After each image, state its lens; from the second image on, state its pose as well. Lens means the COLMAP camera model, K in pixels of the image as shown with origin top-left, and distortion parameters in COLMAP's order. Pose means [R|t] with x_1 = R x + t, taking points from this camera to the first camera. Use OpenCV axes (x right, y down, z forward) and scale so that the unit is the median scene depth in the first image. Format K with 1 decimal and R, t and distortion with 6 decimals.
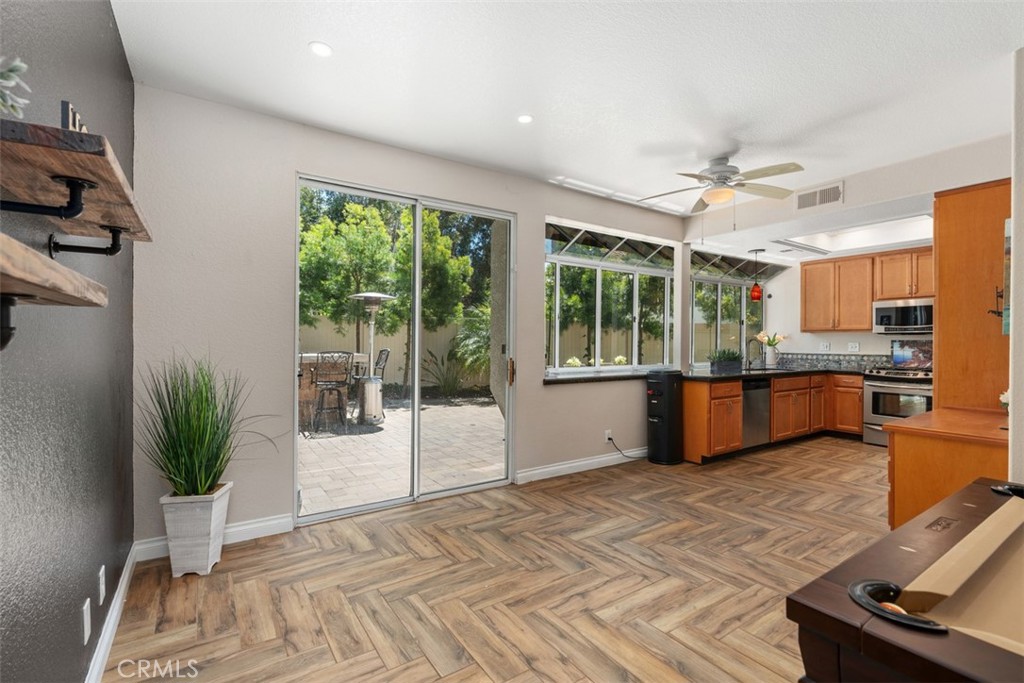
lens RADIAL K [[464.1, 0, 516.0], [0, 464.1, 343.0], [0, 0, 1]] dist [-0.005214, 0.000751]
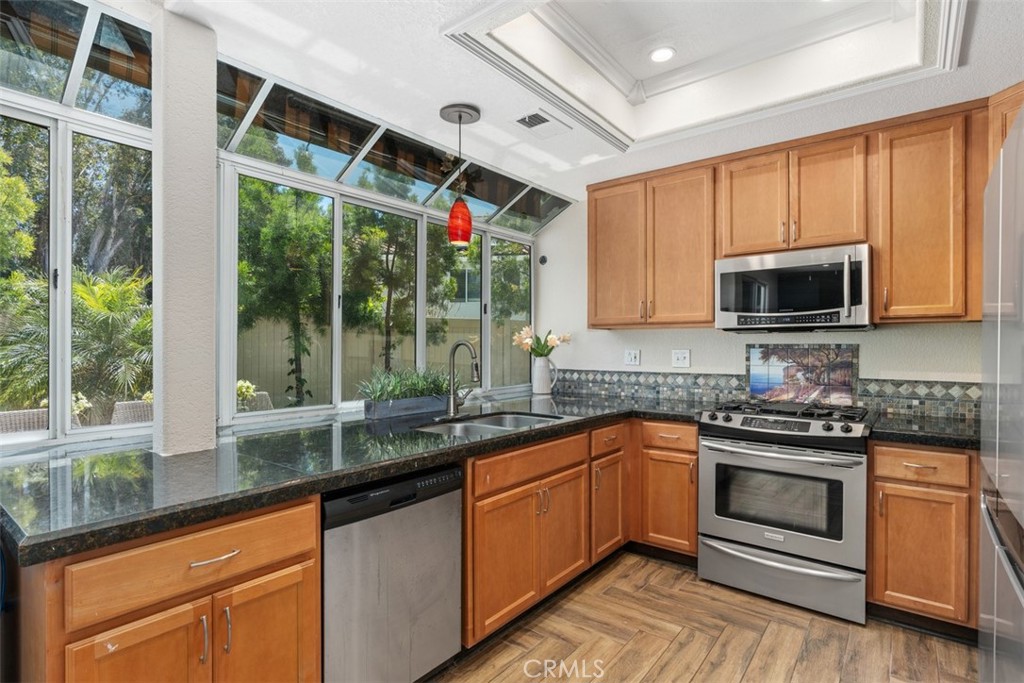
lens RADIAL K [[508.4, 0, 515.0], [0, 508.4, 349.5], [0, 0, 1]] dist [-0.004746, 0.000189]
pose [[0.954320, -0.007709, 0.298688, 0.455978], [0.006207, 0.999963, 0.005976, -0.005601], [-0.298723, -0.003849, 0.954332, 0.611914]]
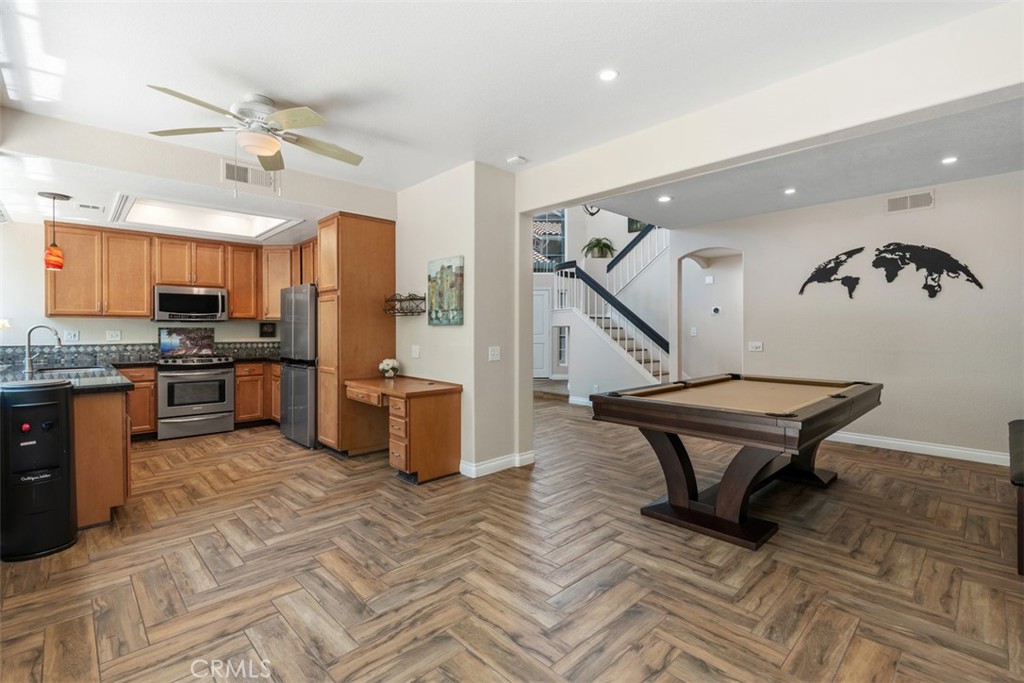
lens RADIAL K [[464.1, 0, 520.4], [0, 464.1, 334.7], [0, 0, 1]] dist [-0.005214, 0.000751]
pose [[-0.169543, -0.014636, 0.985414, -0.273921], [0.004032, 0.999871, 0.015545, -0.003508], [-0.985515, 0.006609, -0.169462, 0.464435]]
